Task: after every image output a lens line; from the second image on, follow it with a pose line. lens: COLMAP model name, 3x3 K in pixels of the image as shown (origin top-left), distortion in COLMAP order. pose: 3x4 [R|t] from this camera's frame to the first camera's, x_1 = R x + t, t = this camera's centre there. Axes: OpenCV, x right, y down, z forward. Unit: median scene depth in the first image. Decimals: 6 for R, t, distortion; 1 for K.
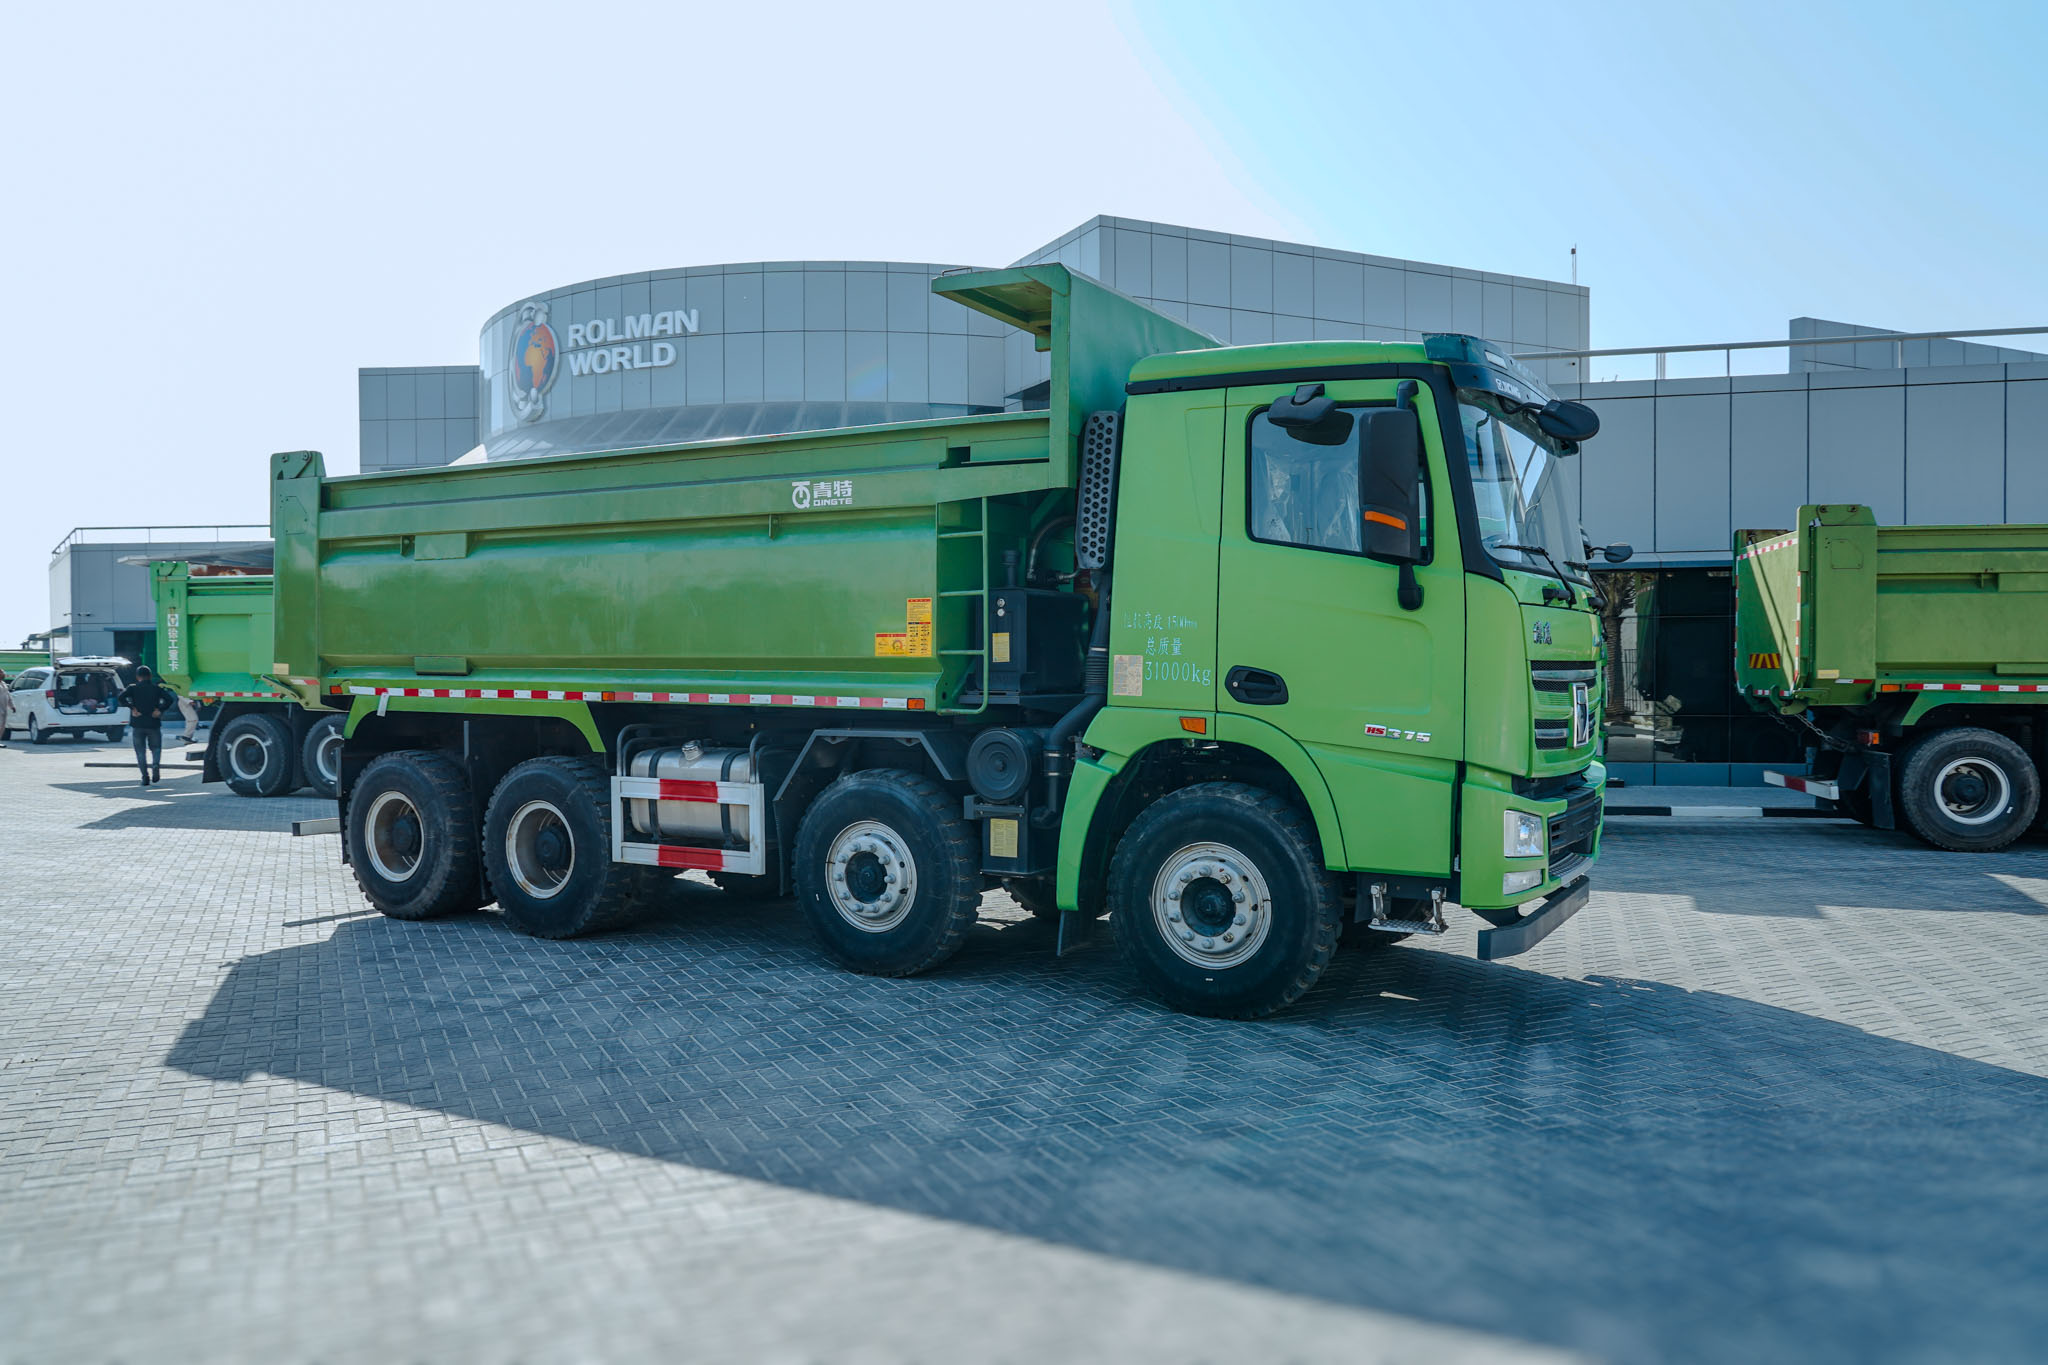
lens RADIAL K [[1506.8, 0, 1078.7], [0, 1506.8, 675.9], [0, 0, 1]] dist [-0.017457, -0.000374]
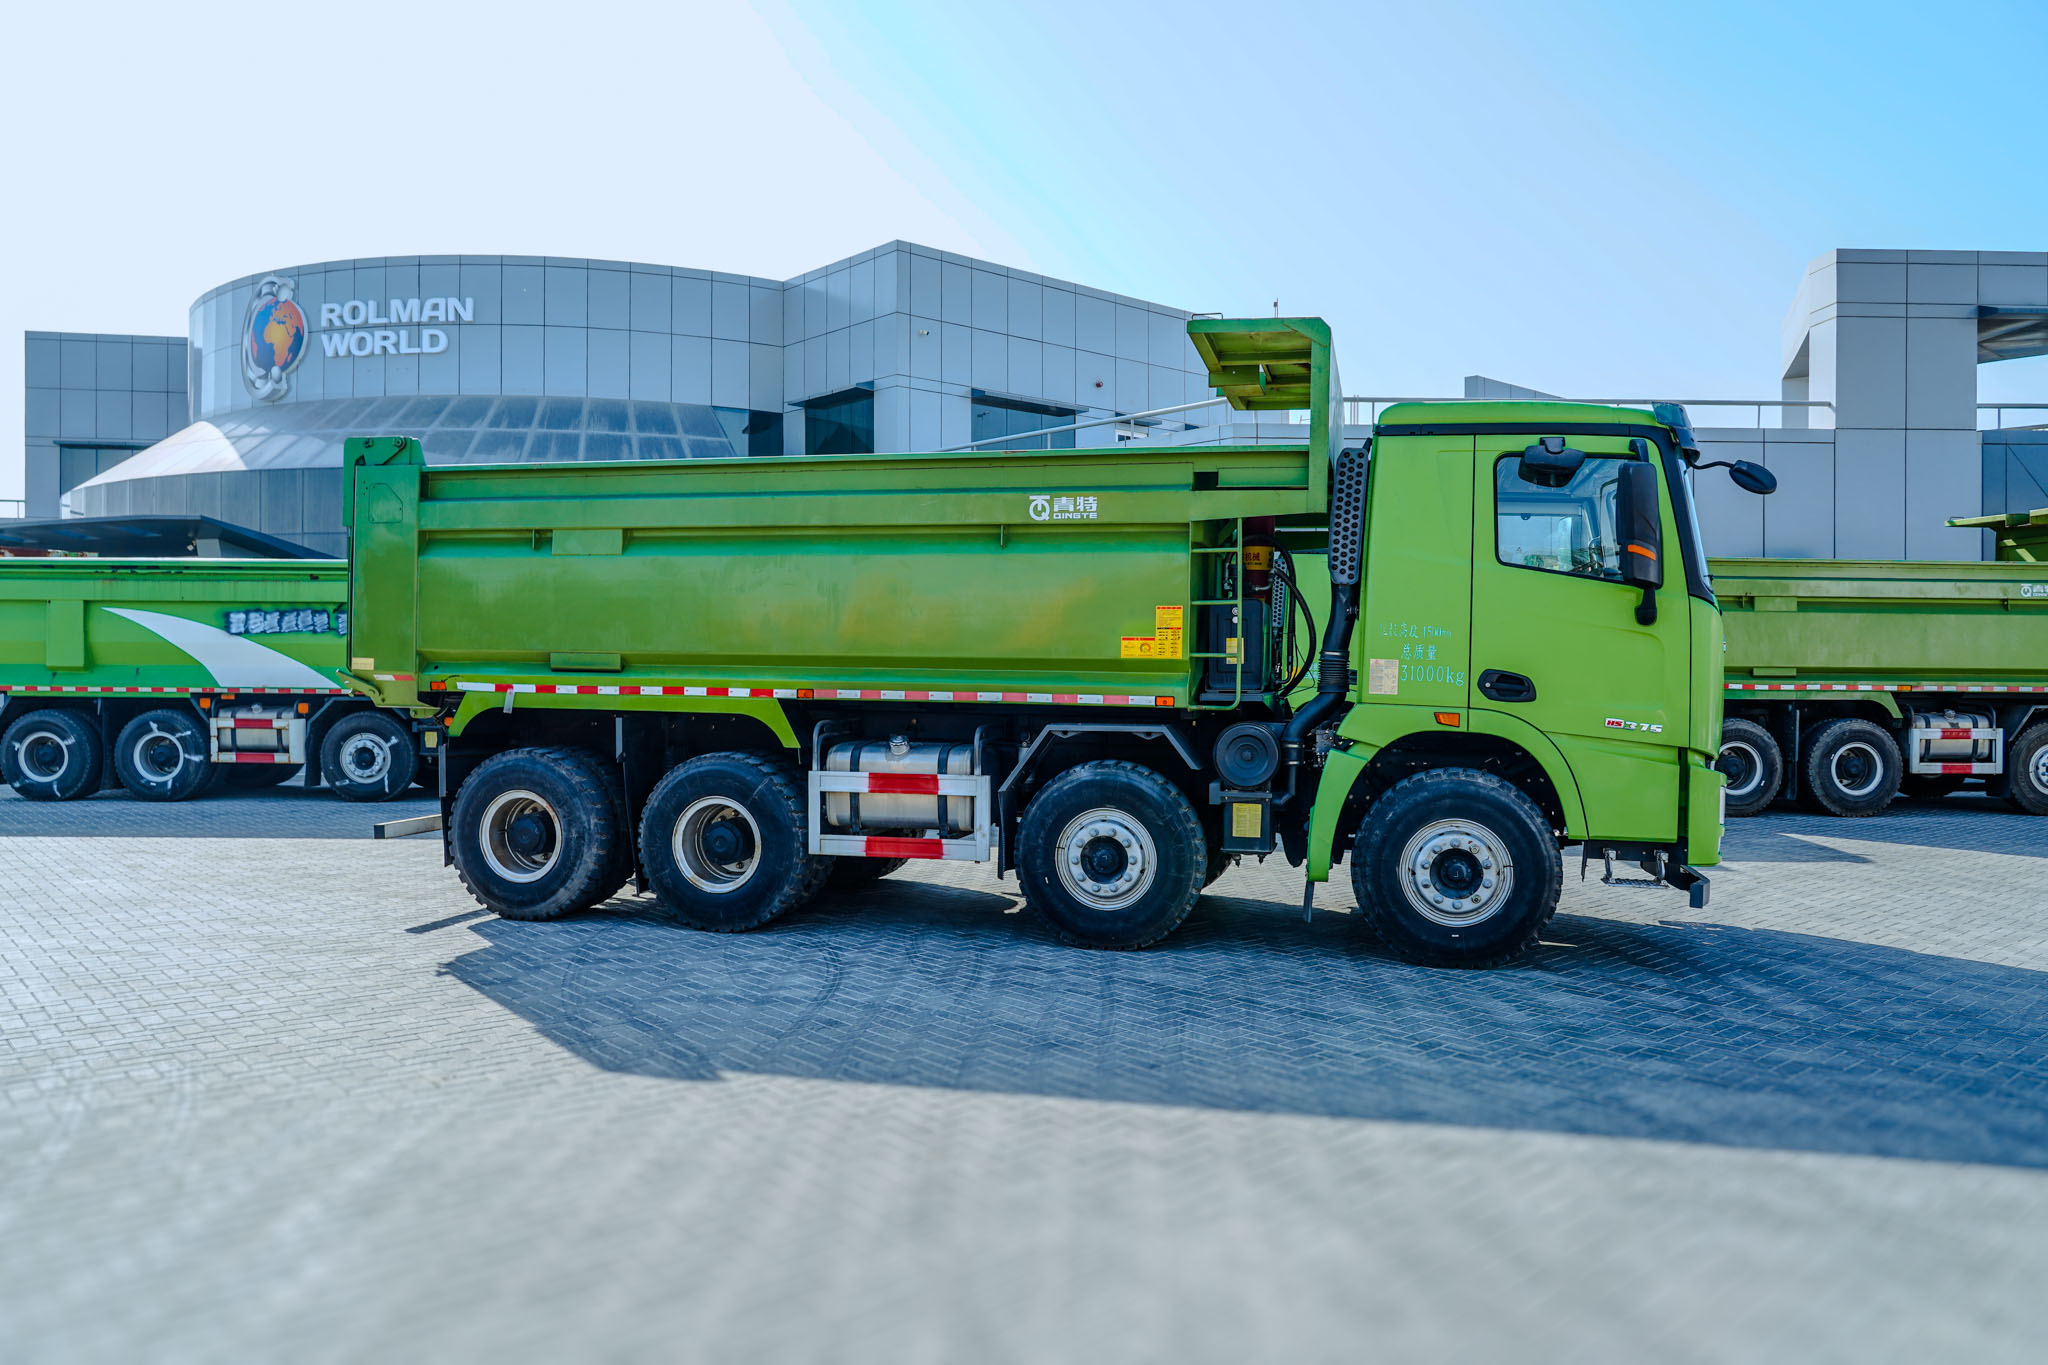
lens RADIAL K [[1447.0, 0, 958.3], [0, 1447.0, 646.0], [0, 0, 1]] dist [-0.019053, -0.000503]
pose [[0.961948, 0.009855, 0.273056, -0.489057], [-0.005376, 0.999839, -0.017146, -0.002670], [-0.273180, 0.015025, 0.961845, 0.015351]]
